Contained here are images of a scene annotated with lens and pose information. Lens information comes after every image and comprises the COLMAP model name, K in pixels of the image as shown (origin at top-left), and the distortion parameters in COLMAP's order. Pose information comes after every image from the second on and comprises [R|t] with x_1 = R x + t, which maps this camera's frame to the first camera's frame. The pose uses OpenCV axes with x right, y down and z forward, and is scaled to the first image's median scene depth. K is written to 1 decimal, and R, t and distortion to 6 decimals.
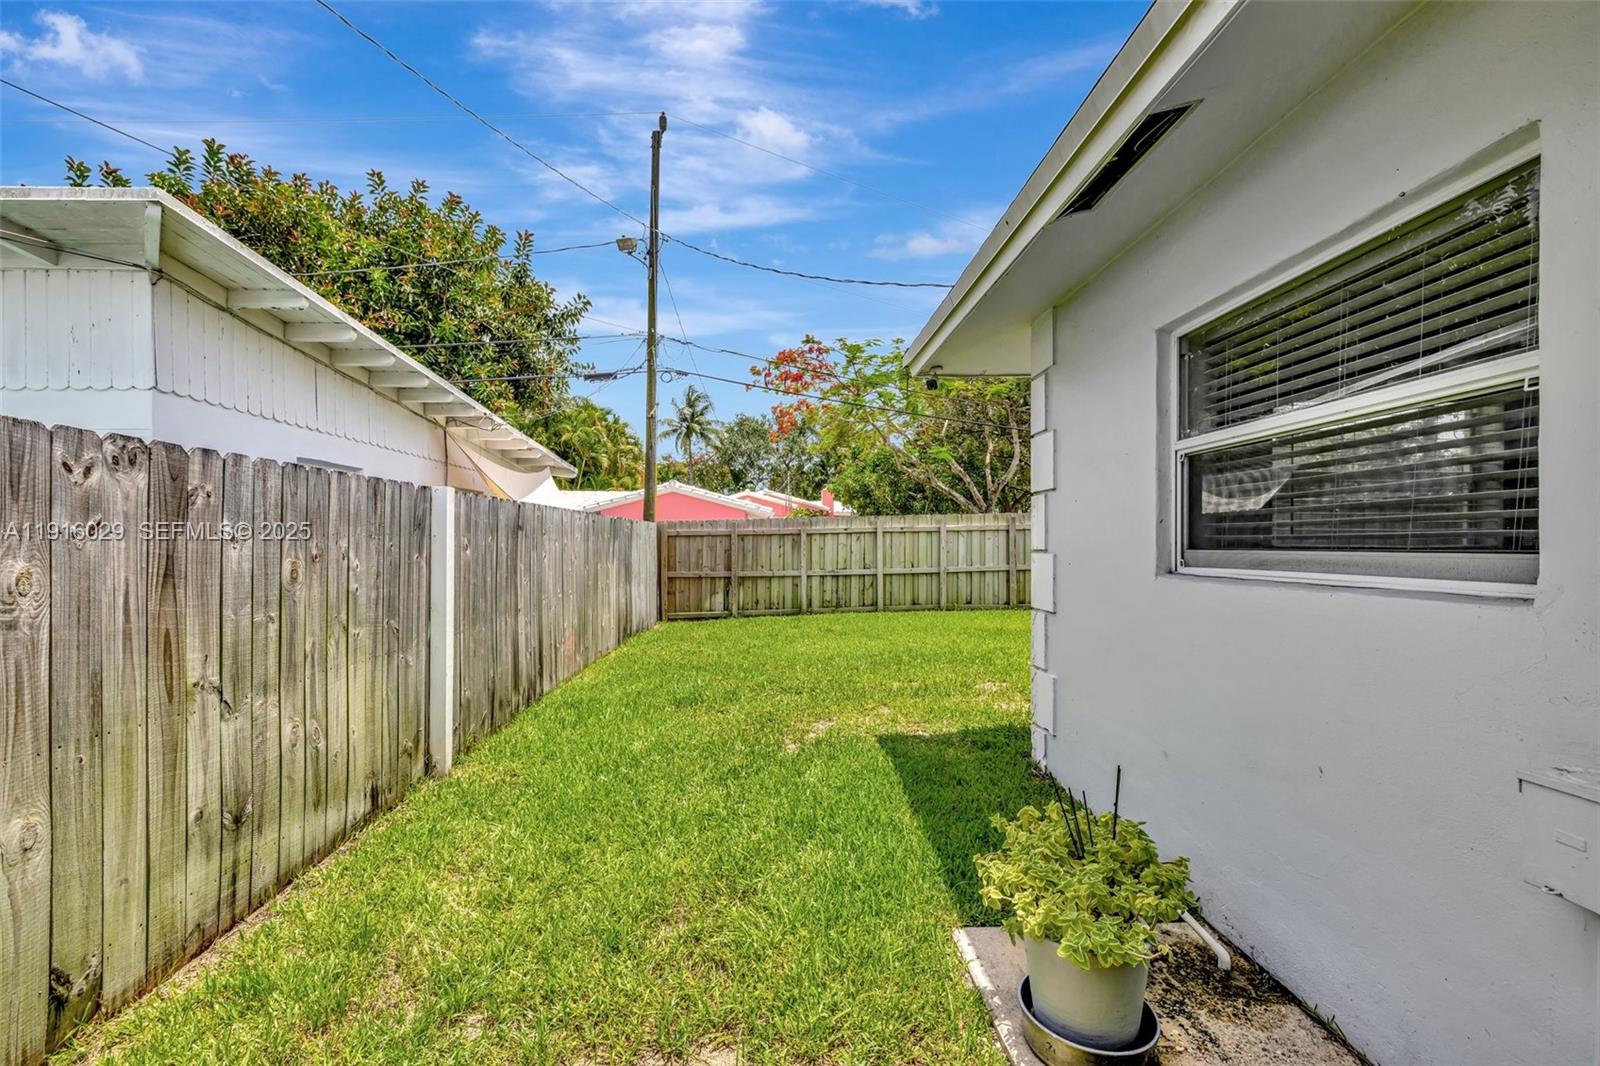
lens RADIAL K [[669.5, 0, 795.1], [0, 669.5, 550.3], [0, 0, 1]] dist [0.001882, -0.000329]
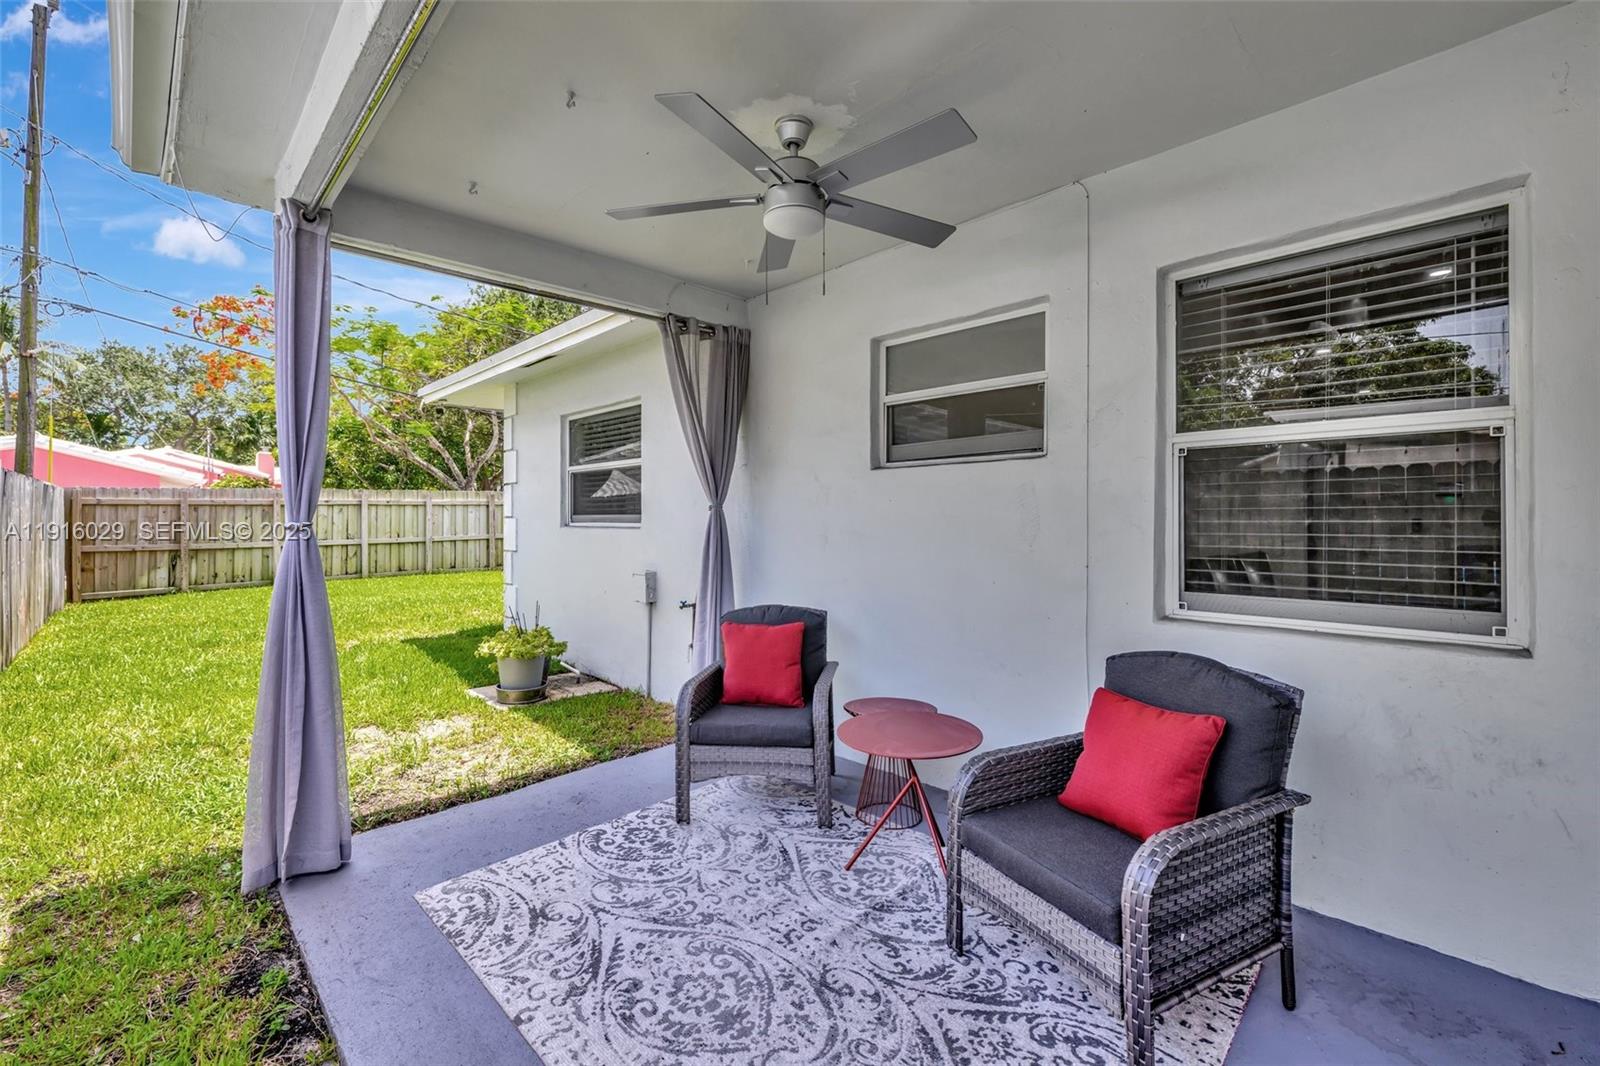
lens RADIAL K [[669.5, 0, 777.1], [0, 669.5, 521.3], [0, 0, 1]] dist [0.001882, -0.000329]
pose [[0.753460, 0.002803, 0.657488, -0.081544], [0.001754, 0.999979, -0.006273, 0.007231], [-0.657492, 0.005880, 0.753439, -0.247390]]
